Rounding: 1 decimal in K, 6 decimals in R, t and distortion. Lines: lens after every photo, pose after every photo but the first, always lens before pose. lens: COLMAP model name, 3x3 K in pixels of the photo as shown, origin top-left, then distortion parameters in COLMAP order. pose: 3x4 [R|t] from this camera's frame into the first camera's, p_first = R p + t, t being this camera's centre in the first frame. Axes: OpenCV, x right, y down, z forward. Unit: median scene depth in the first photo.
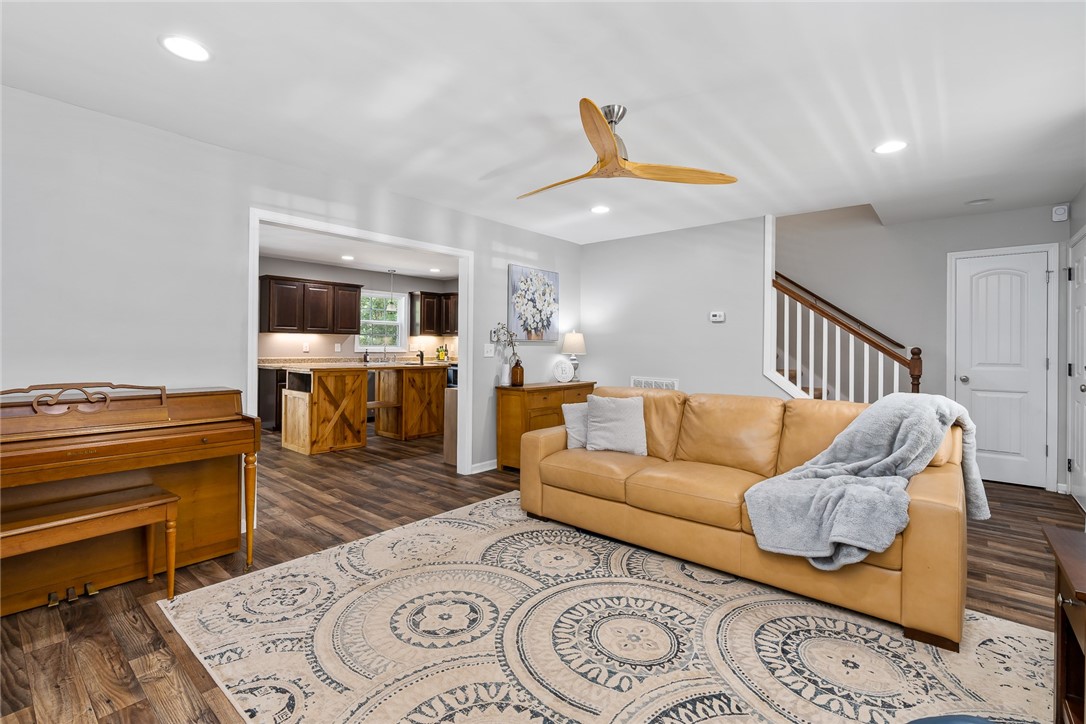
lens RADIAL K [[490.2, 0, 553.5], [0, 490.2, 350.8], [0, 0, 1]] dist [-0.009305, 0.002679]
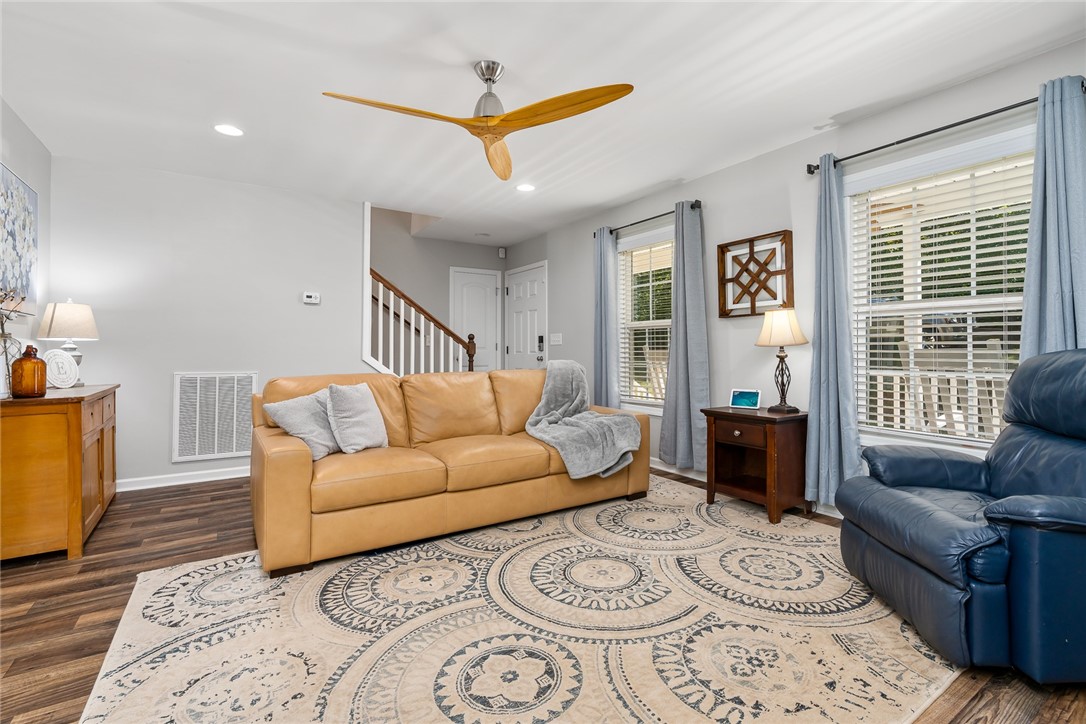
lens RADIAL K [[490.2, 0, 541.4], [0, 490.2, 353.2], [0, 0, 1]] dist [-0.009305, 0.002679]
pose [[0.300201, -0.016124, 0.953740, -0.786612], [0.011392, 0.999846, 0.013318, 0.048478], [-0.953808, 0.006867, 0.300339, 0.647928]]
